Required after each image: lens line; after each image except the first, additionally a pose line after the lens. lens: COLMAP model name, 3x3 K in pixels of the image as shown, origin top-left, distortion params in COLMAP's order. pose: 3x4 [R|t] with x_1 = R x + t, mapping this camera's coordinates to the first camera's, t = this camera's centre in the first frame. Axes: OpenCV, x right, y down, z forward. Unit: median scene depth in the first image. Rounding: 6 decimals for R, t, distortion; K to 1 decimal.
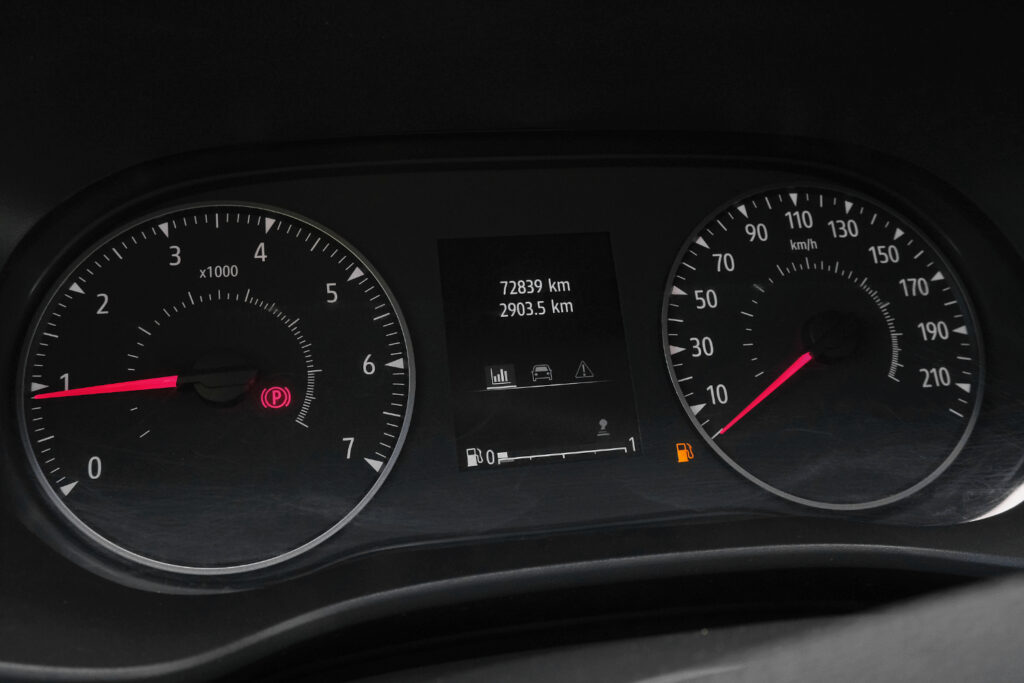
lens RADIAL K [[962.0, 0, 517.0], [0, 962.0, 333.2], [0, 0, 1]] dist [0.005895, 0.000000]
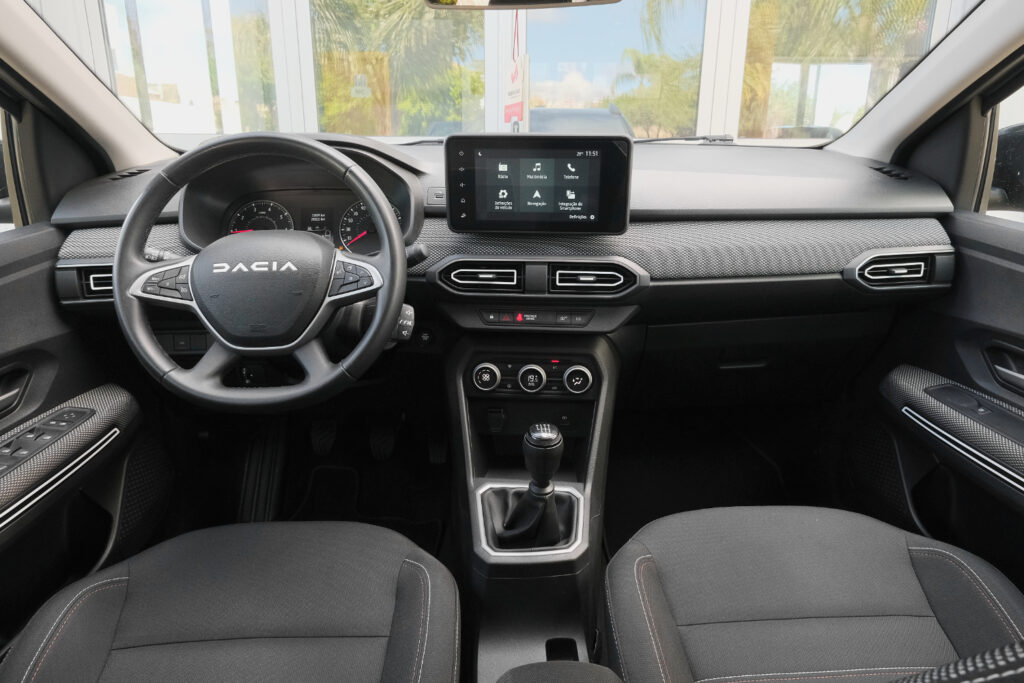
lens RADIAL K [[651.5, 0, 508.8], [0, 651.5, 334.7], [0, 0, 1]] dist [-0.005980, 0.002845]
pose [[0.987256, 0.055583, -0.149117, 1.606301], [-0.042621, 0.995141, 0.088761, 0.231282], [0.153326, -0.081274, 0.984828, -2.419247]]
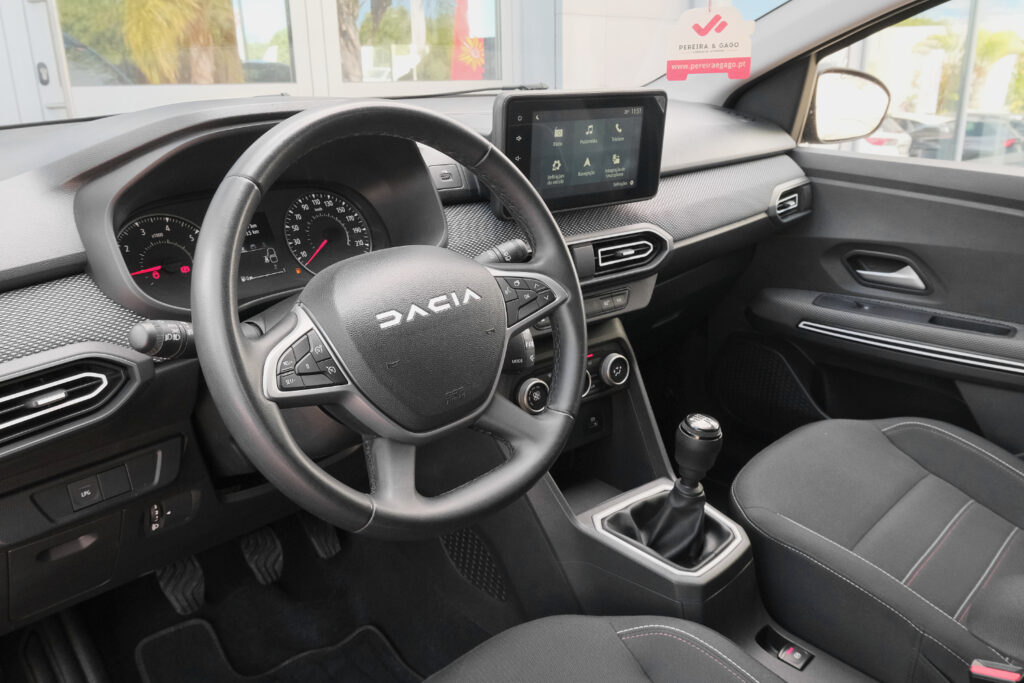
lens RADIAL K [[815.1, 0, 508.1], [0, 815.1, 338.7], [0, 0, 1]] dist [-0.025894, 0.005239]
pose [[0.826949, -0.178402, 0.533224, -0.799194], [0.123729, 0.982822, 0.136940, 0.049920], [-0.548494, -0.047267, 0.834817, -1.879191]]
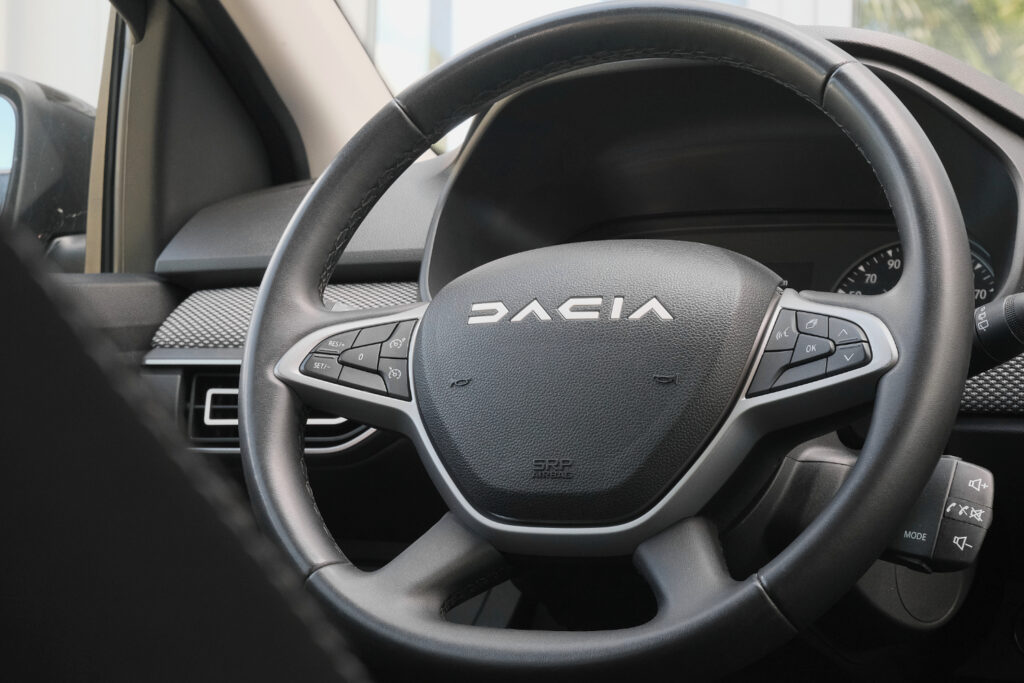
lens RADIAL K [[2018.9, 0, 517.2], [0, 2018.9, 332.2], [0, 0, 1]] dist [-0.069173, 0.000000]
pose [[0.817893, 0.009710, -0.575289, 1.891637], [-0.146360, 0.970479, -0.191702, 0.865228], [0.556444, 0.240991, 0.795169, -2.445459]]
